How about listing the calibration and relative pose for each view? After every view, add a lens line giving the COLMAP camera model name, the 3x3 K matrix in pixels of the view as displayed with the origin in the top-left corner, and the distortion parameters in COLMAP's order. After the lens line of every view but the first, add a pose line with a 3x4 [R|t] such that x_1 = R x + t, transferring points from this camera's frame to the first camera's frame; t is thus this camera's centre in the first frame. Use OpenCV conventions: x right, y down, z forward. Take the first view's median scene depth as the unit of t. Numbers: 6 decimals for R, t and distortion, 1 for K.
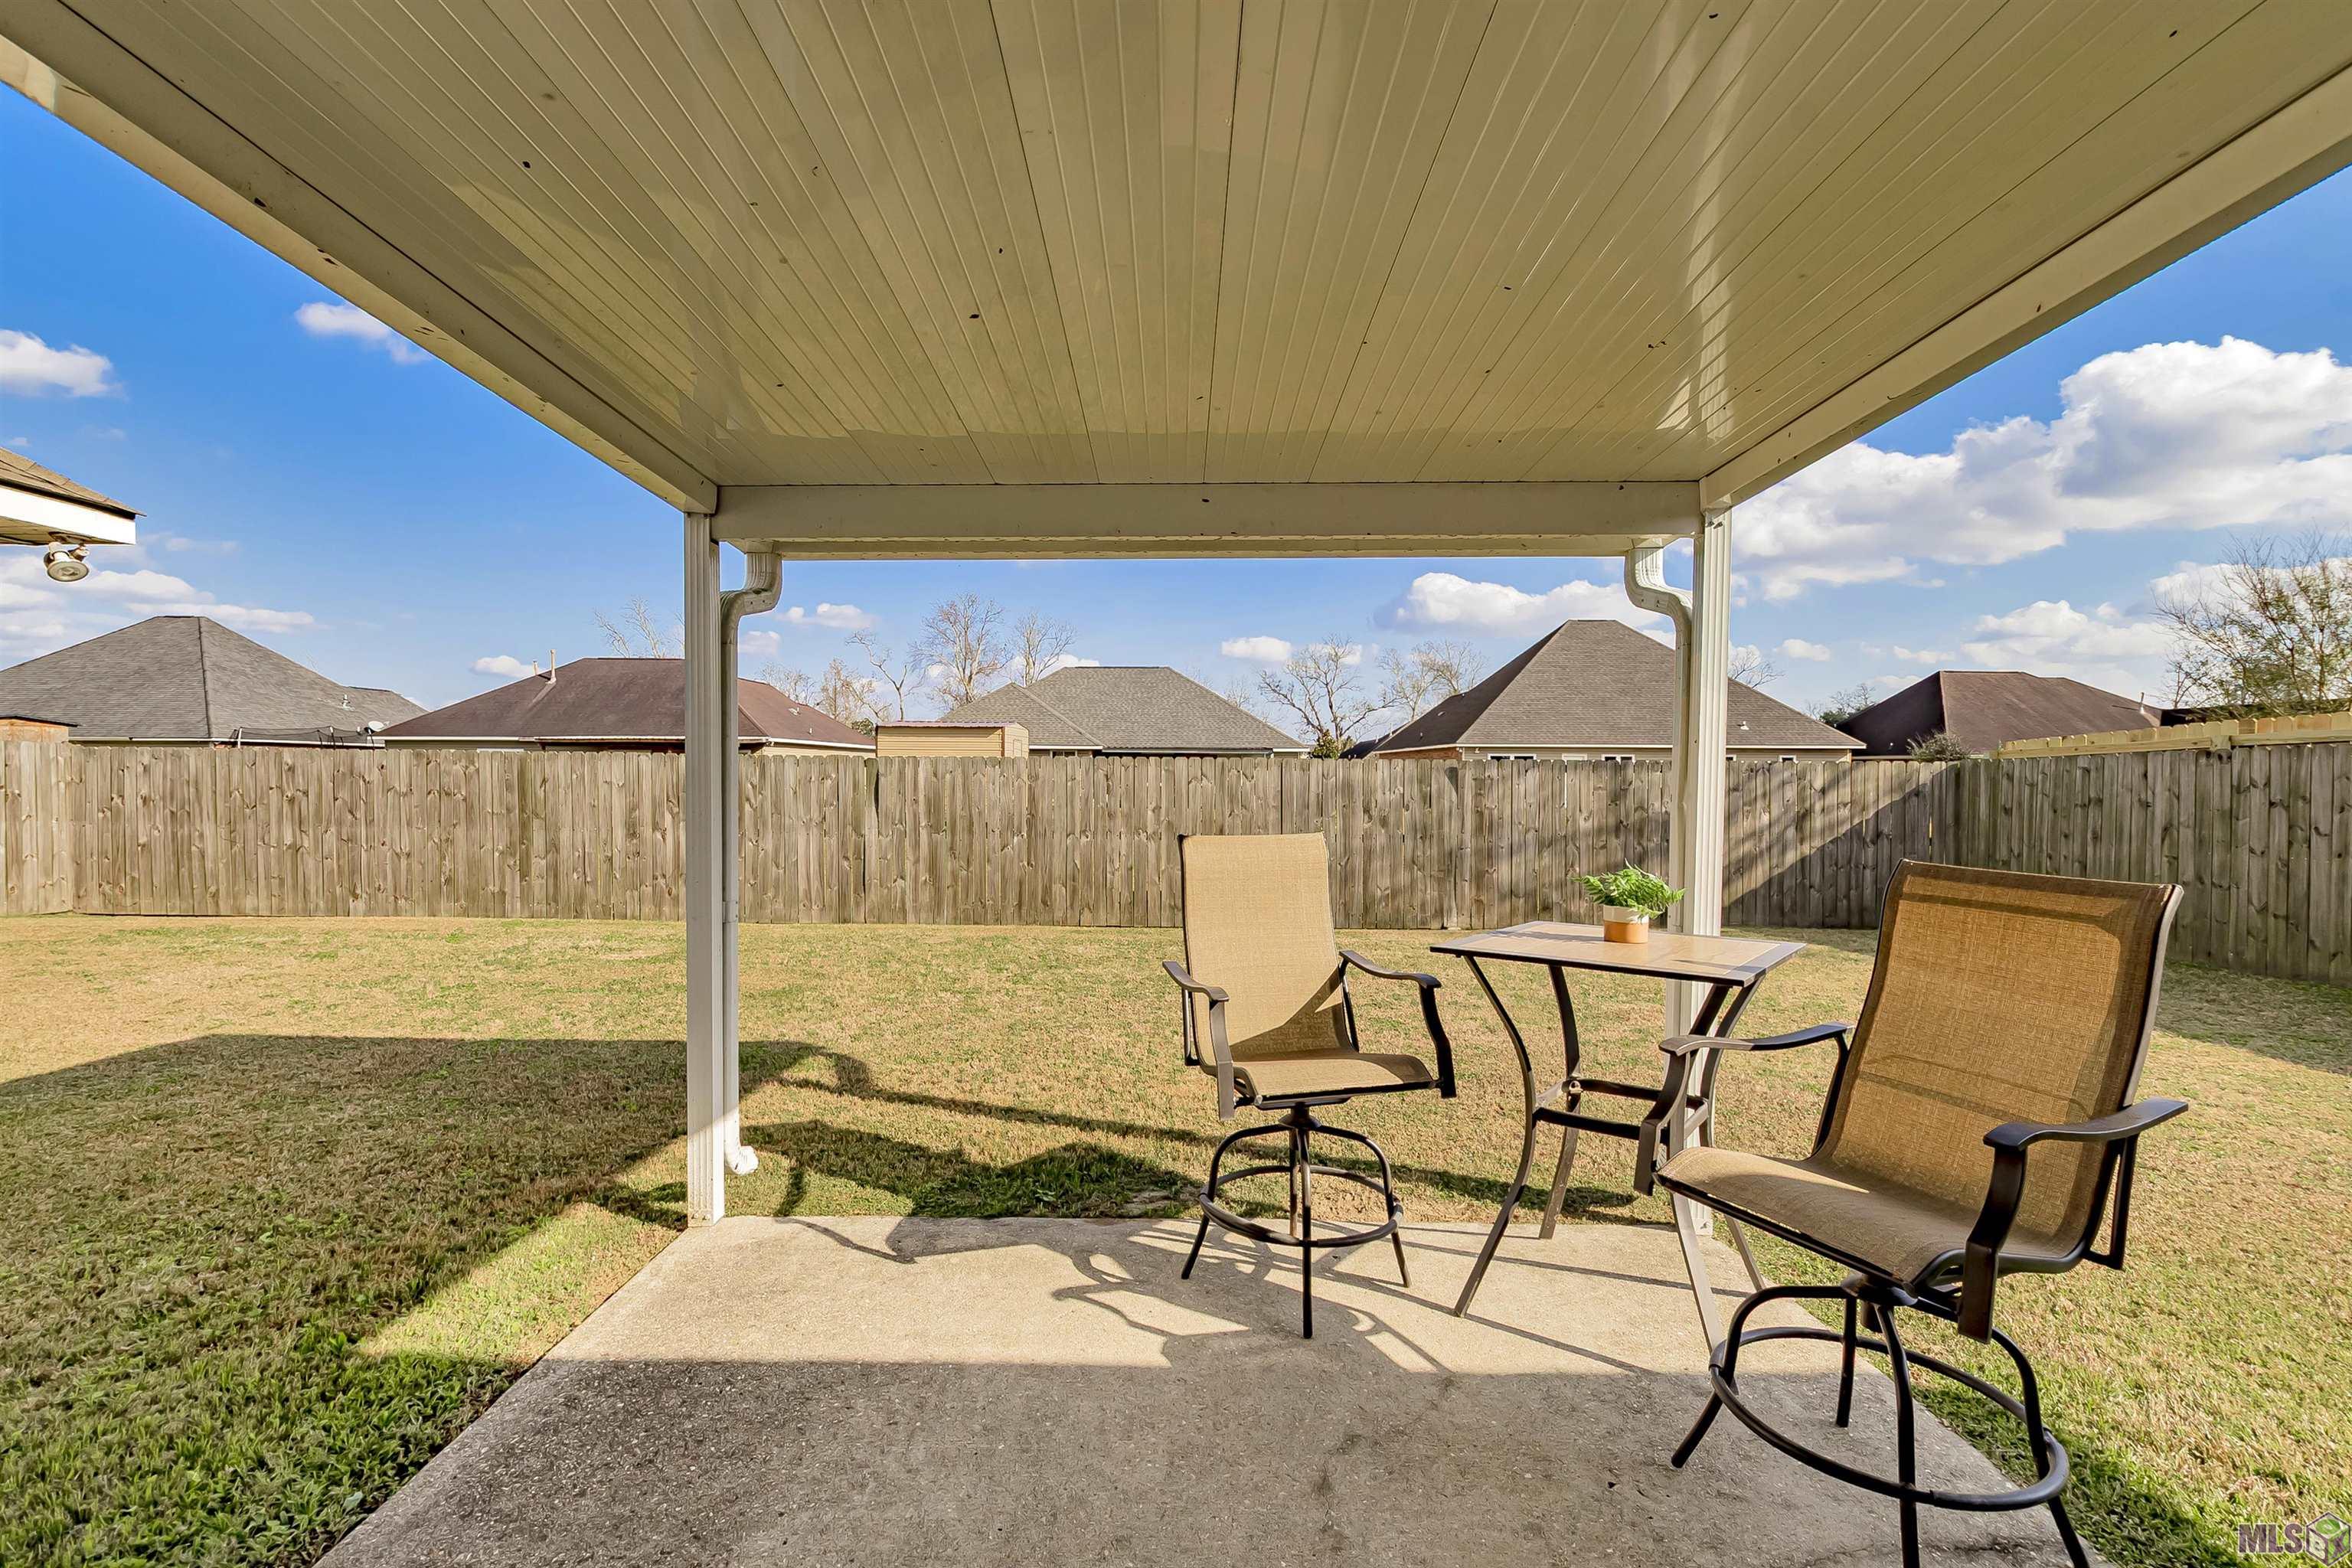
lens RADIAL K [[1070.8, 0, 1176.4], [0, 1070.8, 780.9], [0, 0, 1]] dist [-0.000301, 0.000174]
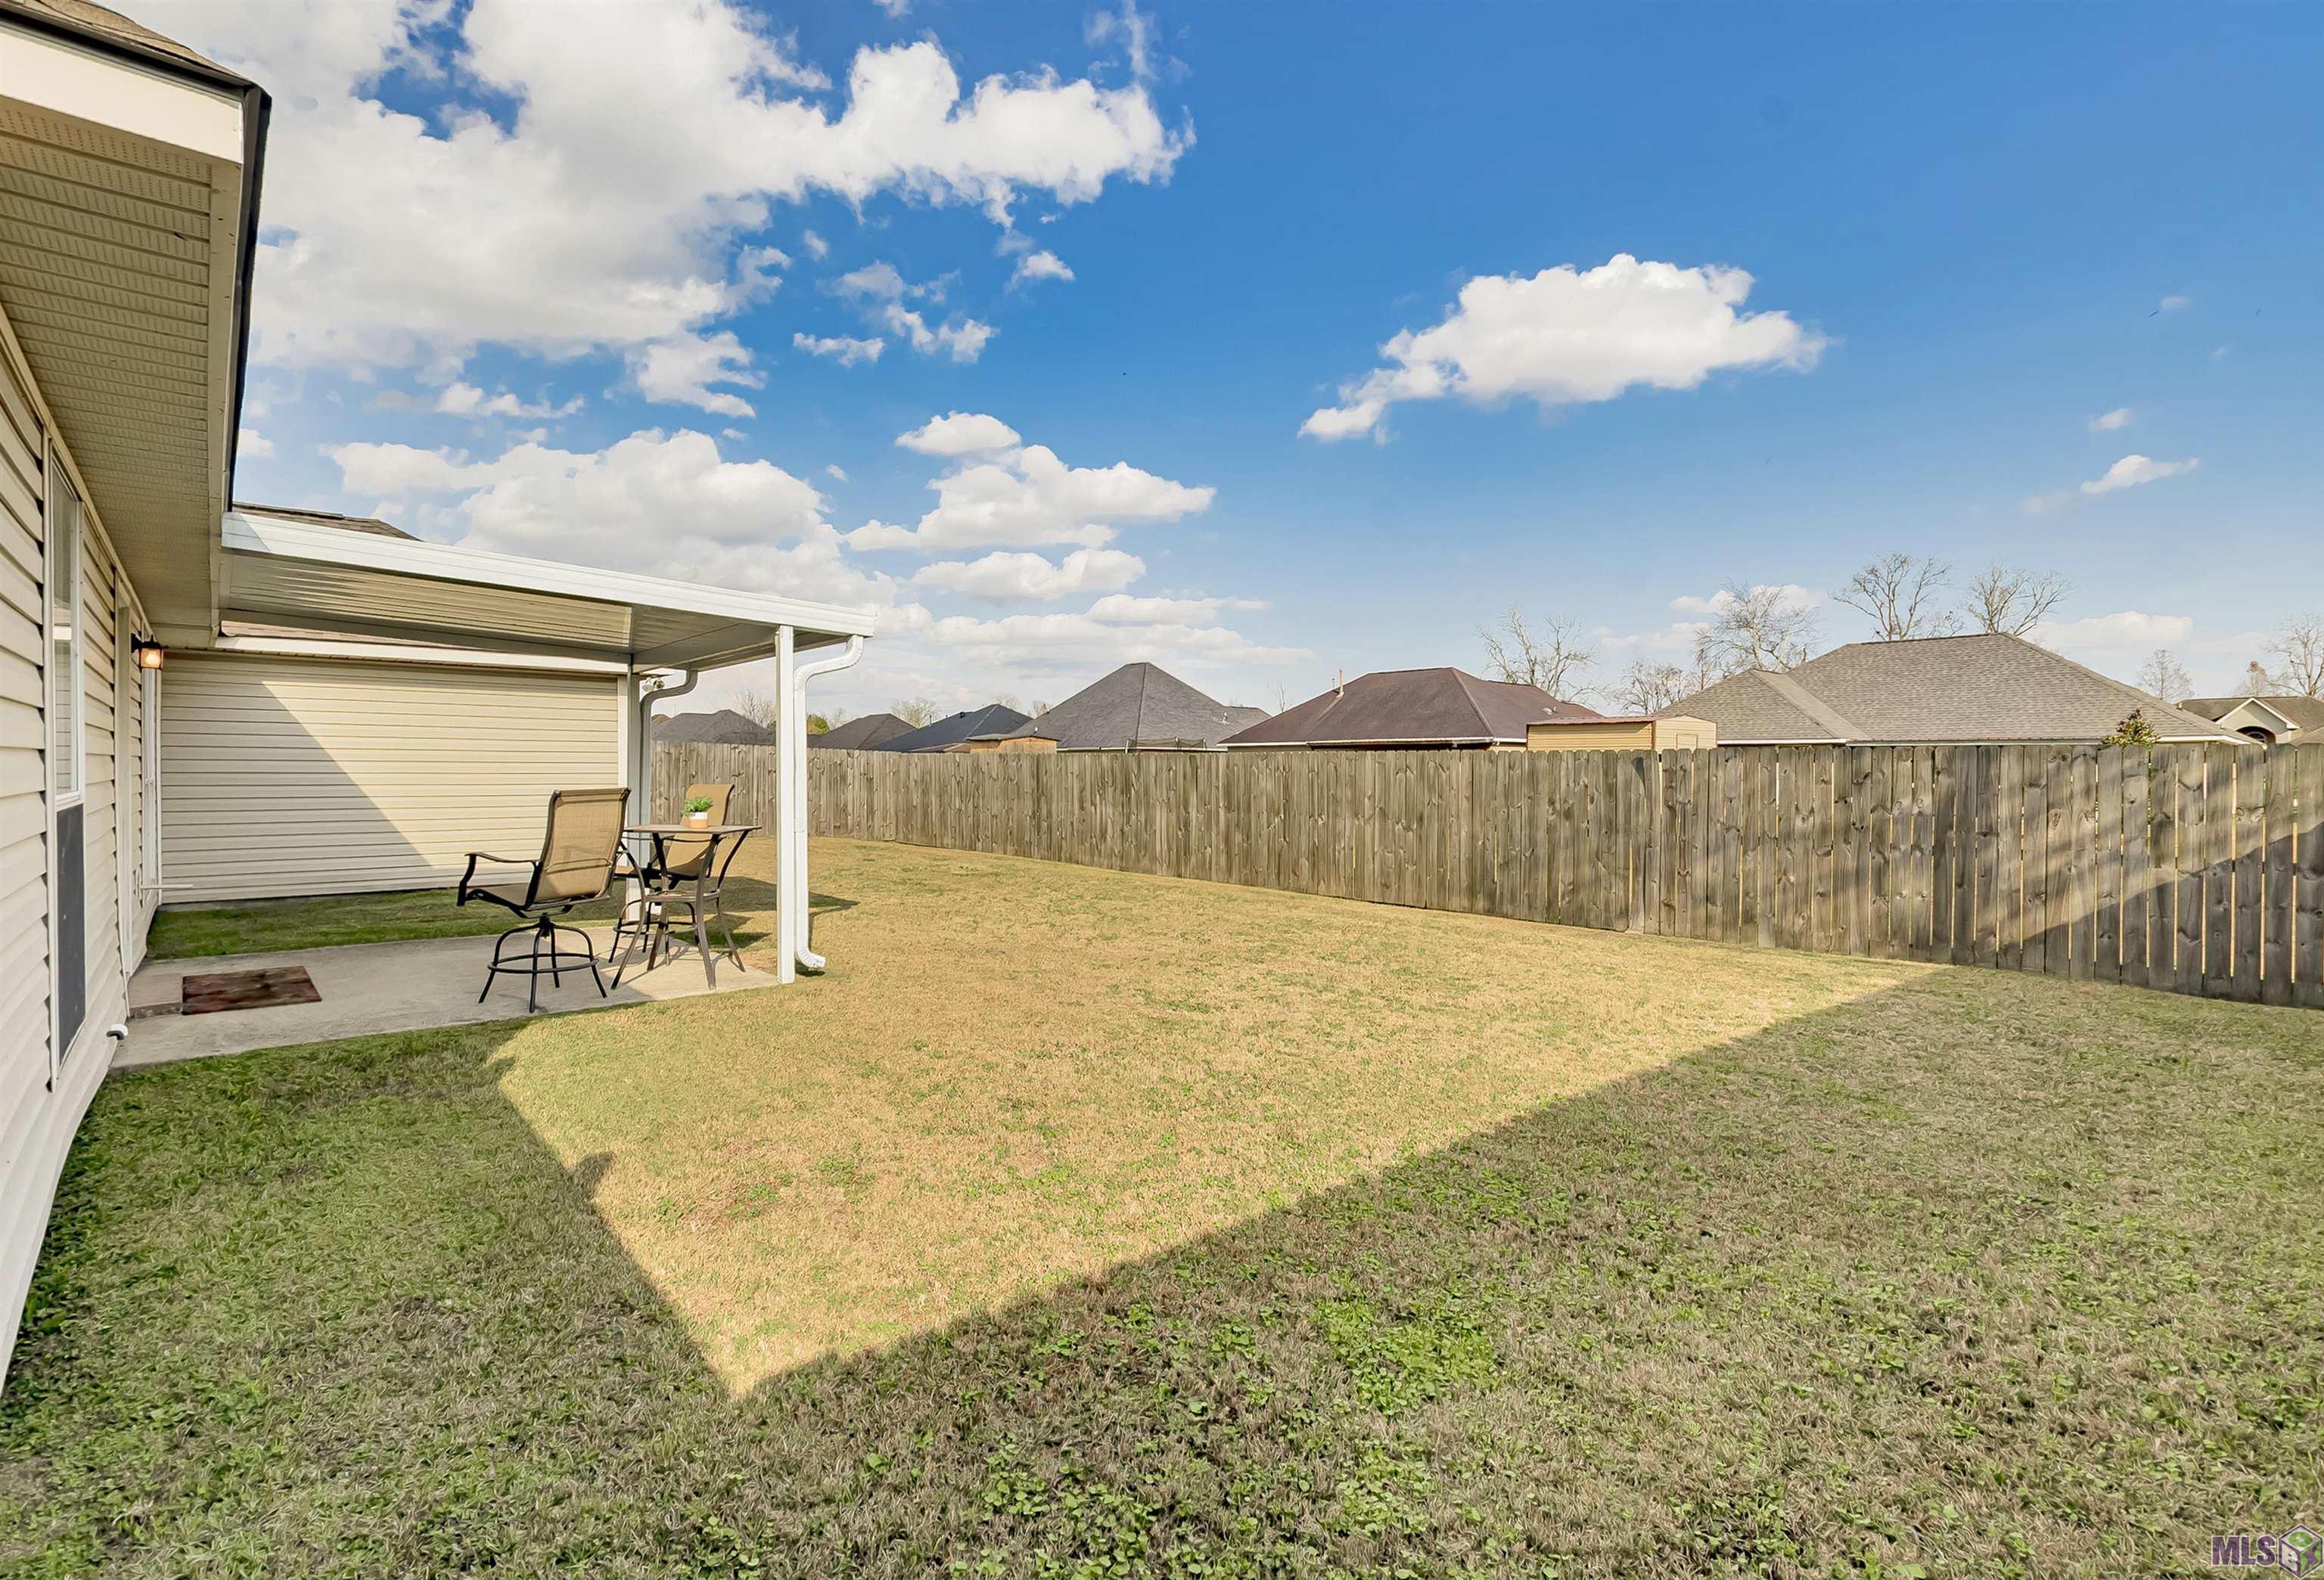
lens RADIAL K [[1053.8, 0, 1163.6], [0, 1053.8, 781.3], [0, 0, 1]] dist [0.000976, 0.000232]
pose [[0.687752, 0.007386, -0.725908, 0.635194], [-0.005716, 0.999972, 0.004759, 0.006125], [0.725923, 0.000877, 0.687776, 0.076106]]
